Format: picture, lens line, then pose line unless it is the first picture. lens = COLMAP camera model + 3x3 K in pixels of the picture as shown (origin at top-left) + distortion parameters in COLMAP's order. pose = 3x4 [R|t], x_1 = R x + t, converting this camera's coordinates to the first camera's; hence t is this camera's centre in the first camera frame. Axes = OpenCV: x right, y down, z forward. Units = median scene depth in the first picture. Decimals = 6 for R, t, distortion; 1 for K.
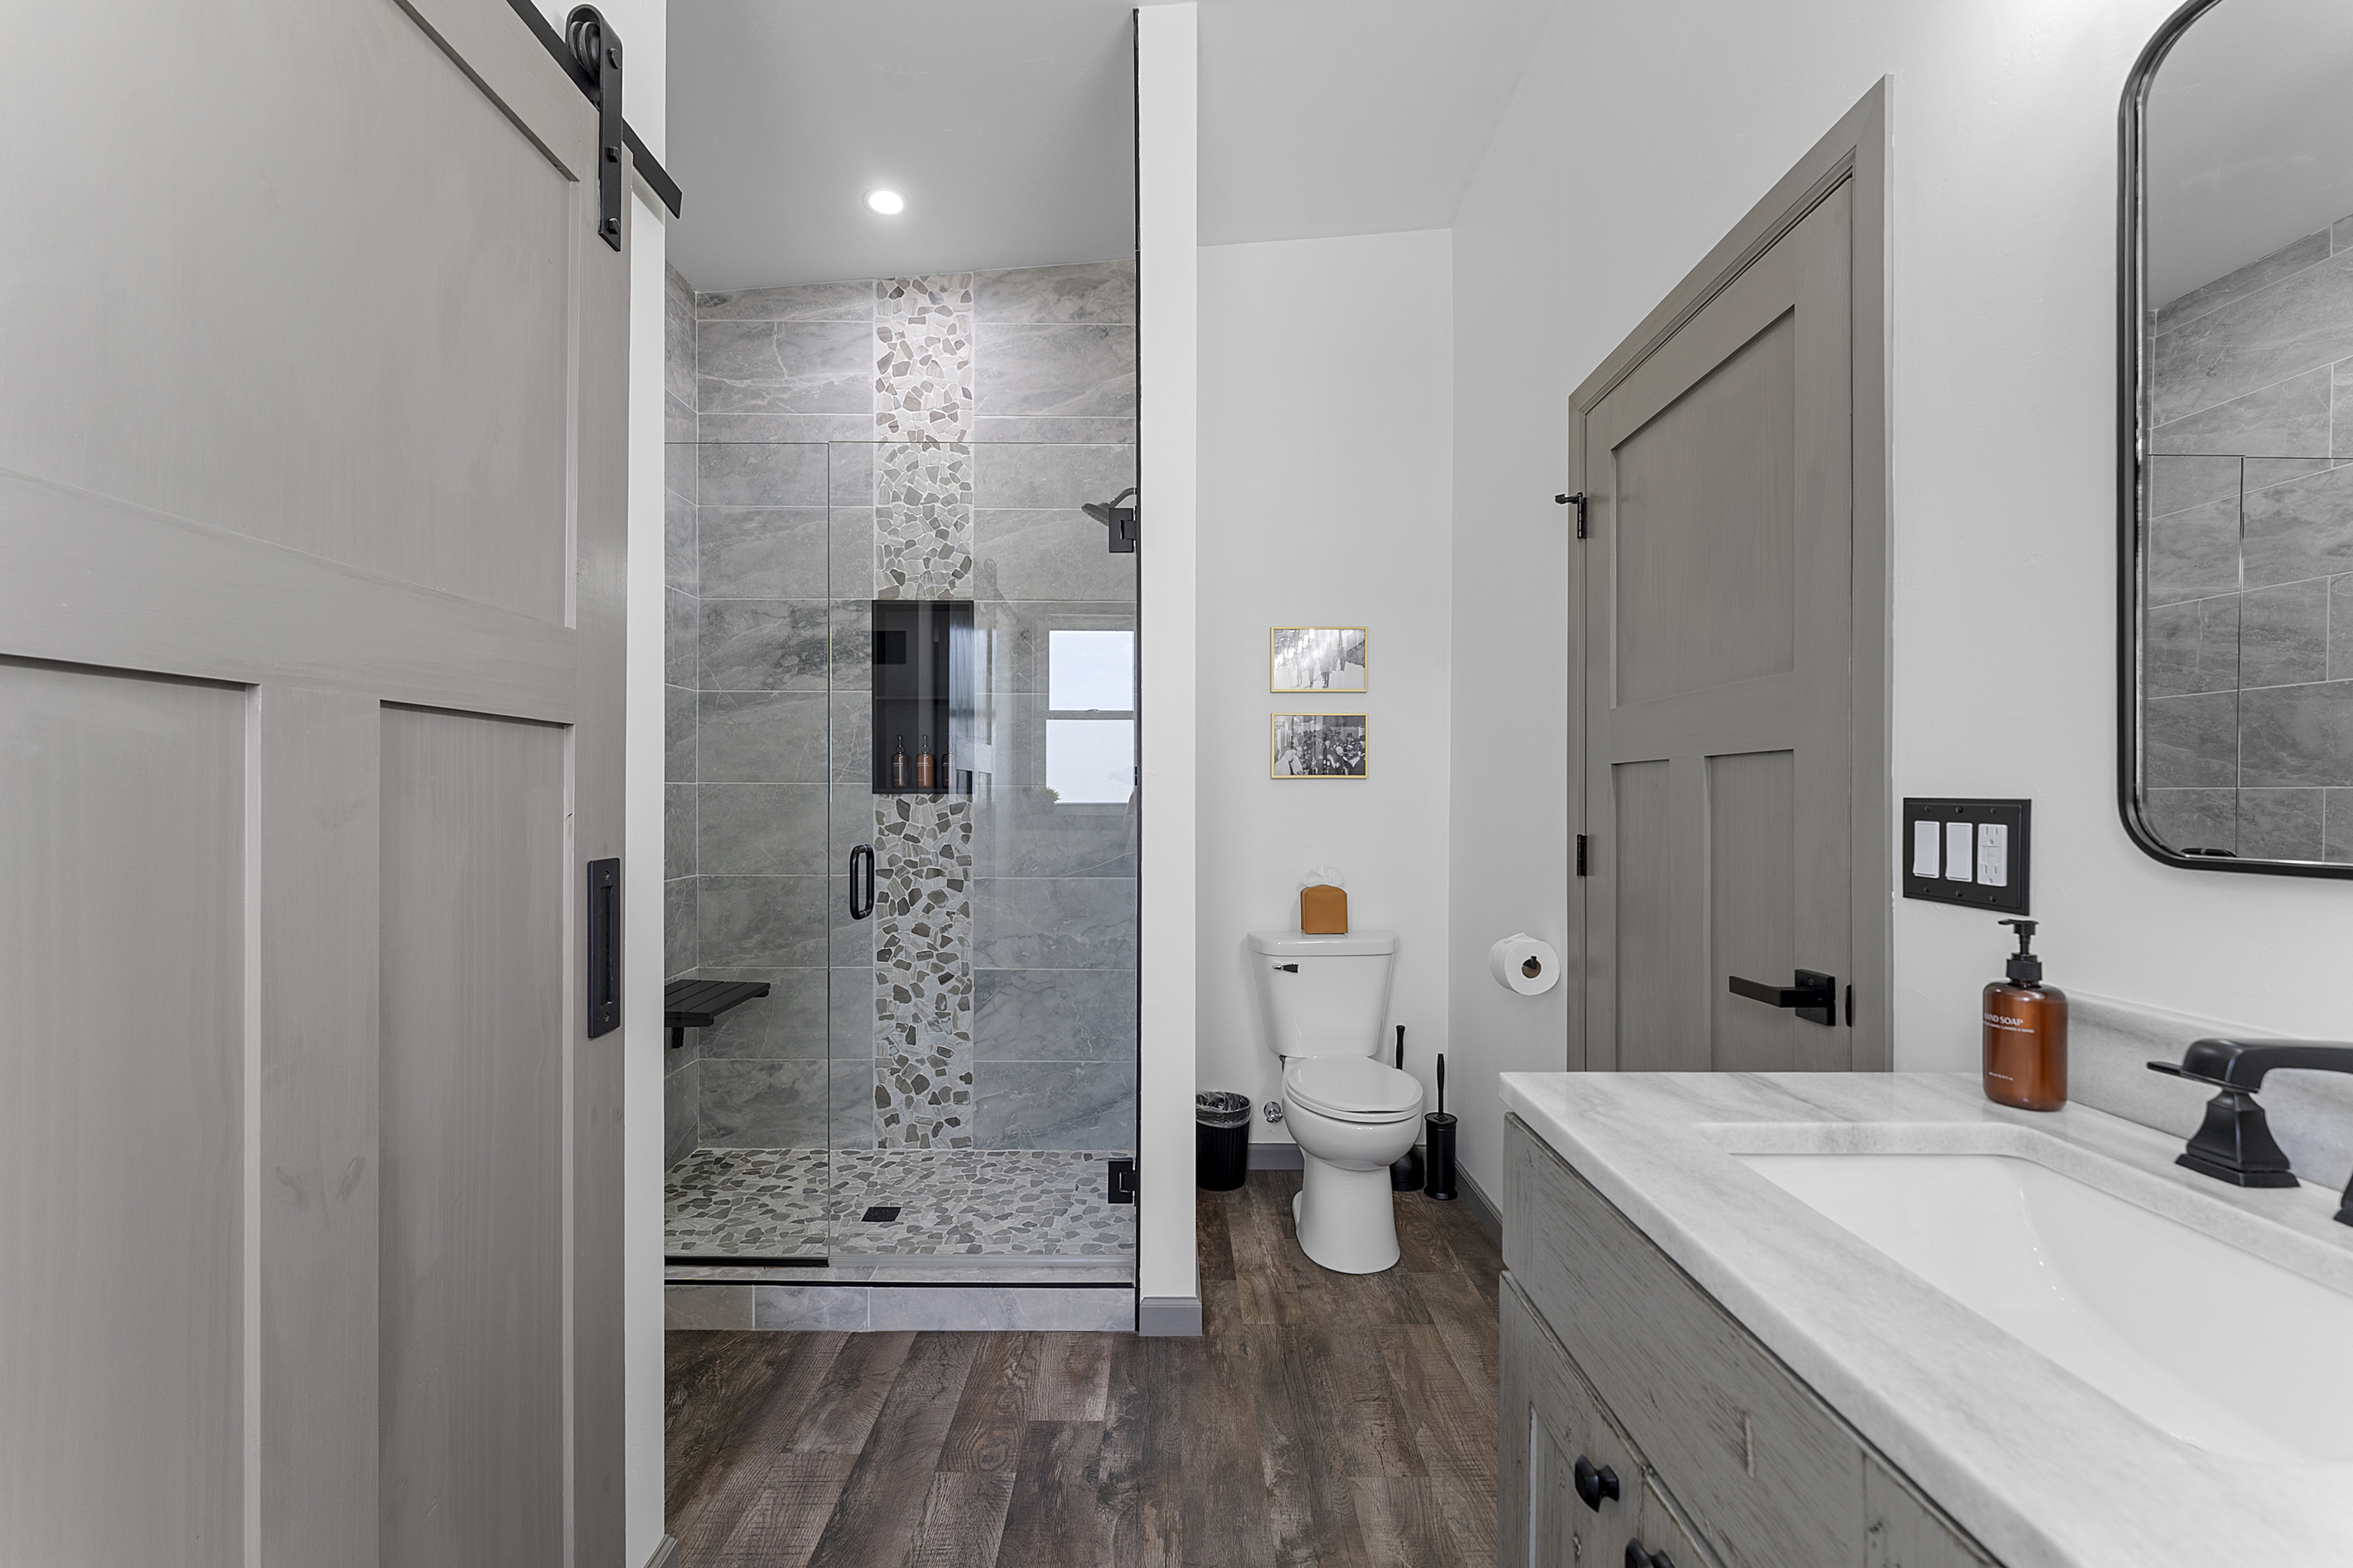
lens RADIAL K [[959.0, 0, 1181.9], [0, 959.0, 789.5], [0, 0, 1]] dist [-0.000260, -0.000509]
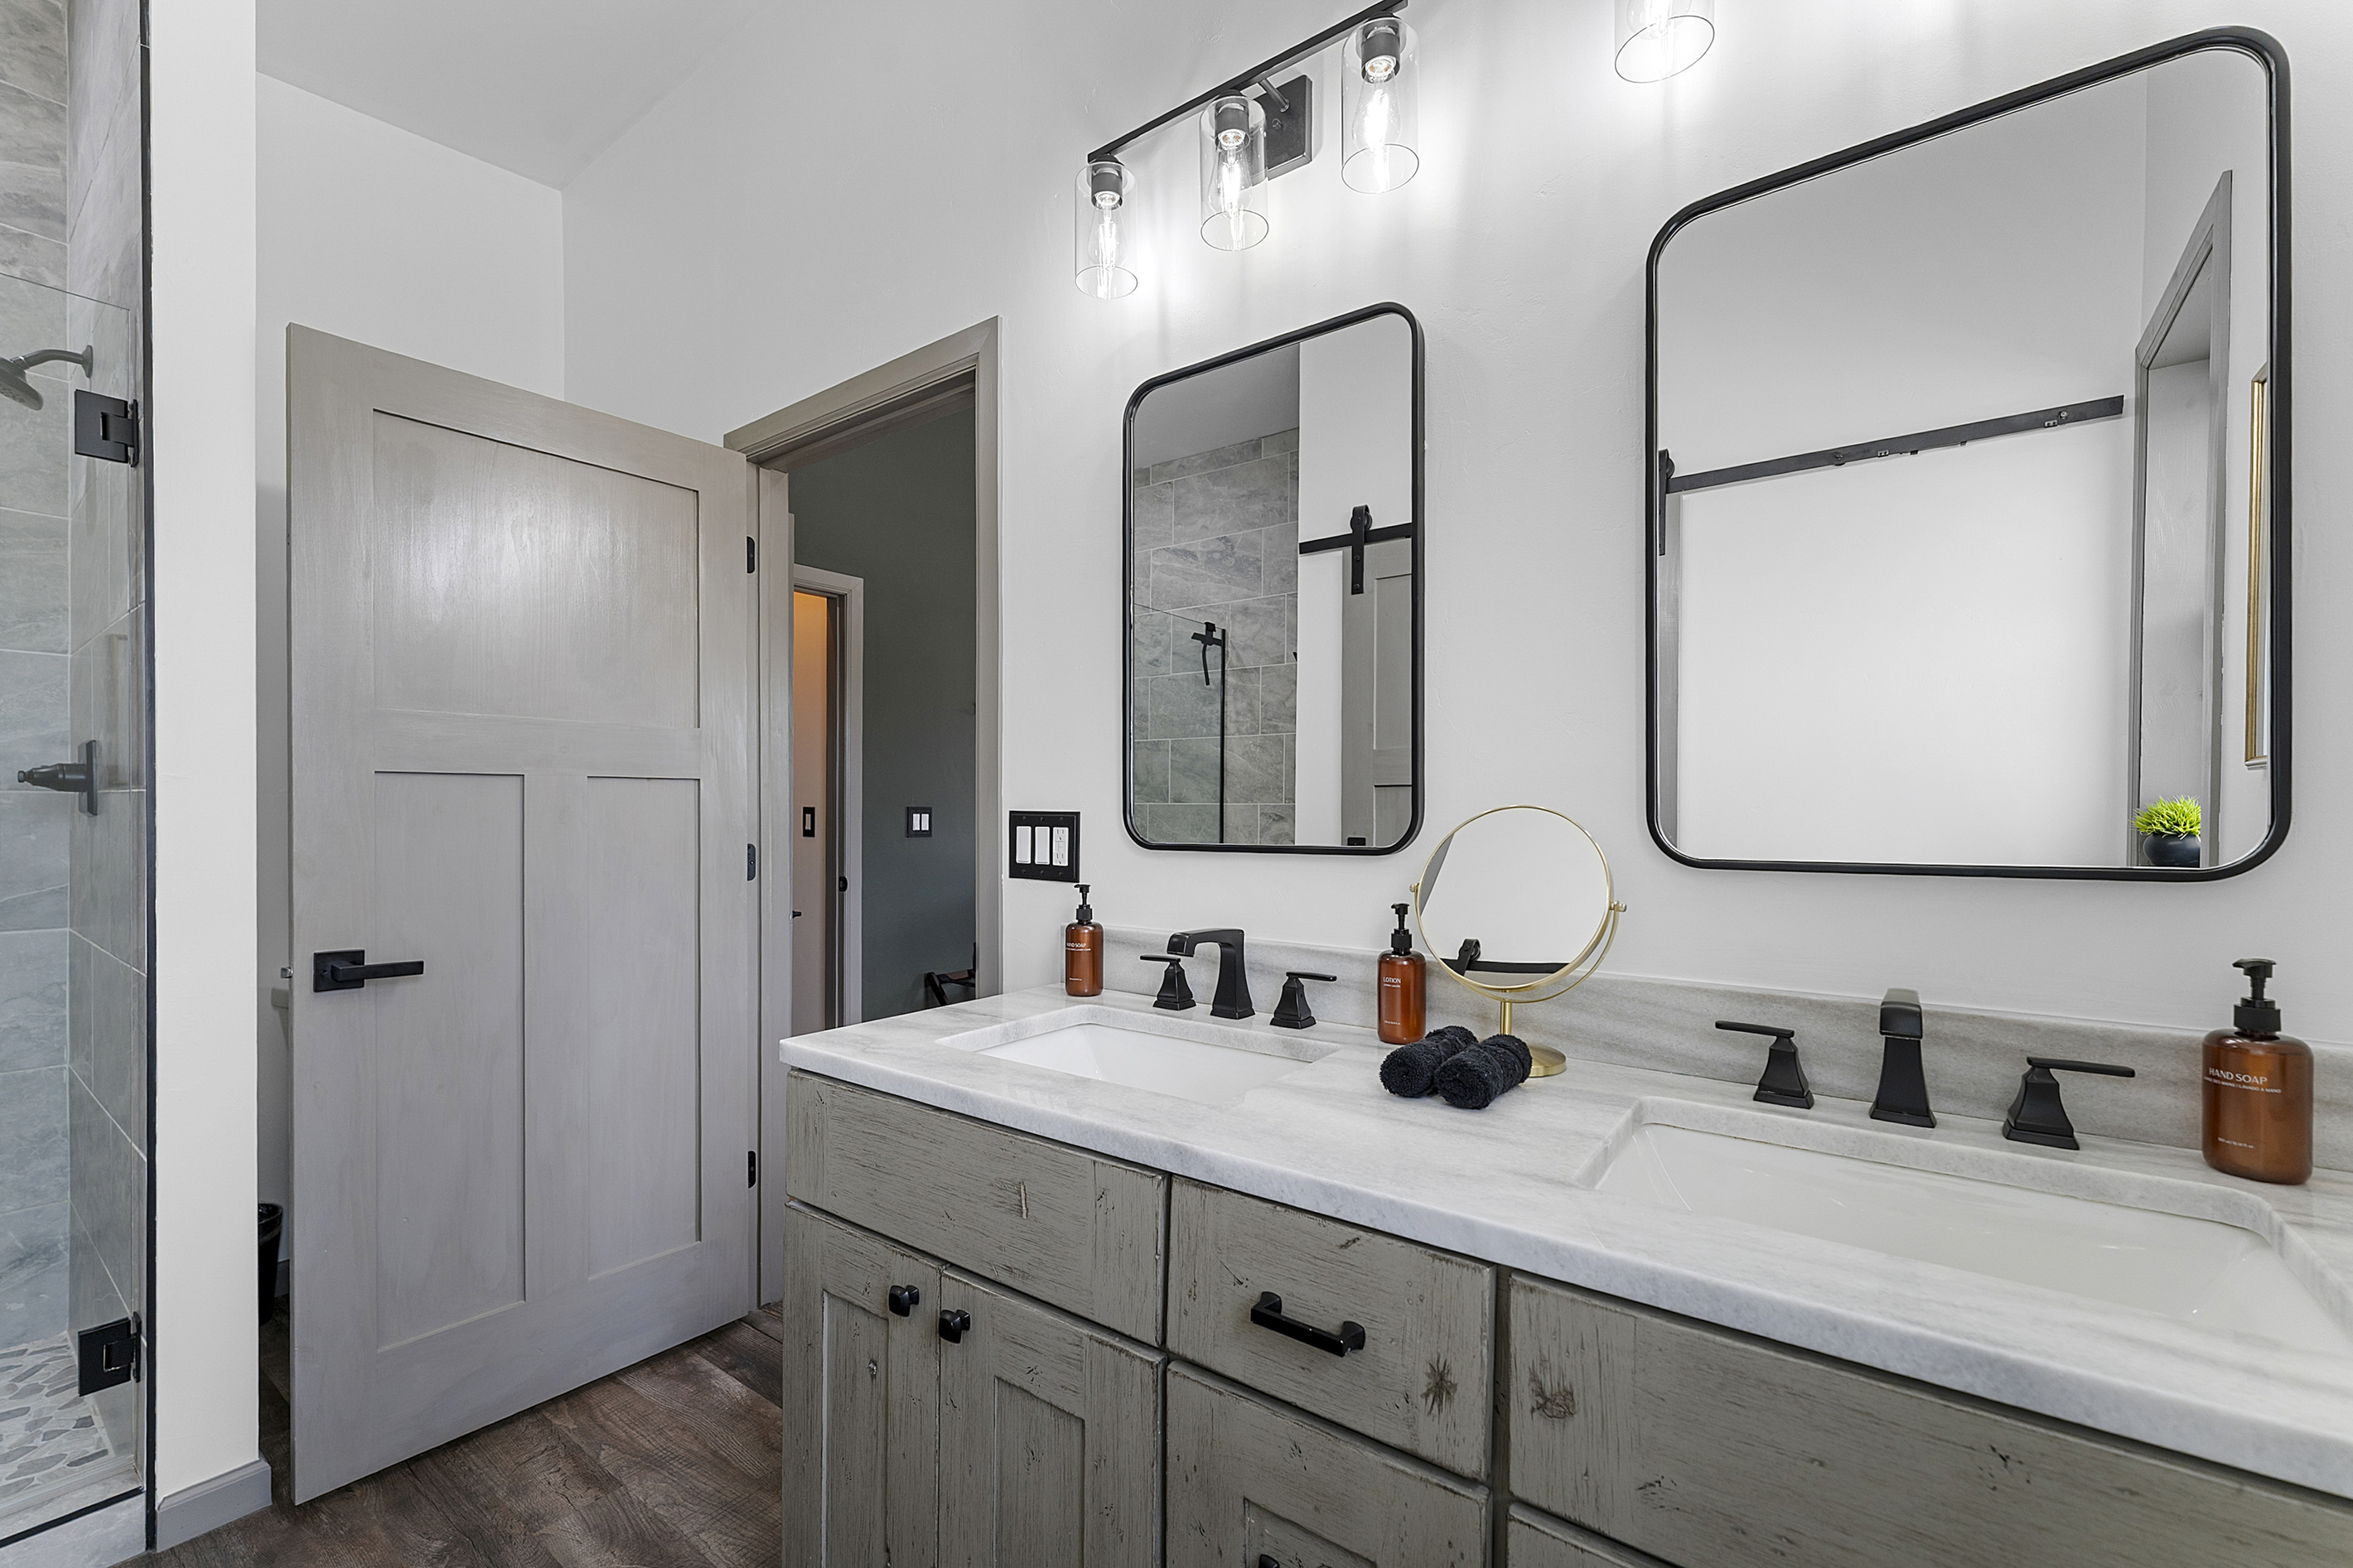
lens RADIAL K [[959.0, 0, 1181.9], [0, 959.0, 789.5], [0, 0, 1]] dist [-0.000260, -0.000509]
pose [[0.596852, 0.014613, 0.802218, -0.321380], [-0.002863, 0.999867, -0.016083, -0.001824], [-0.802346, 0.007302, 0.596814, -0.119071]]
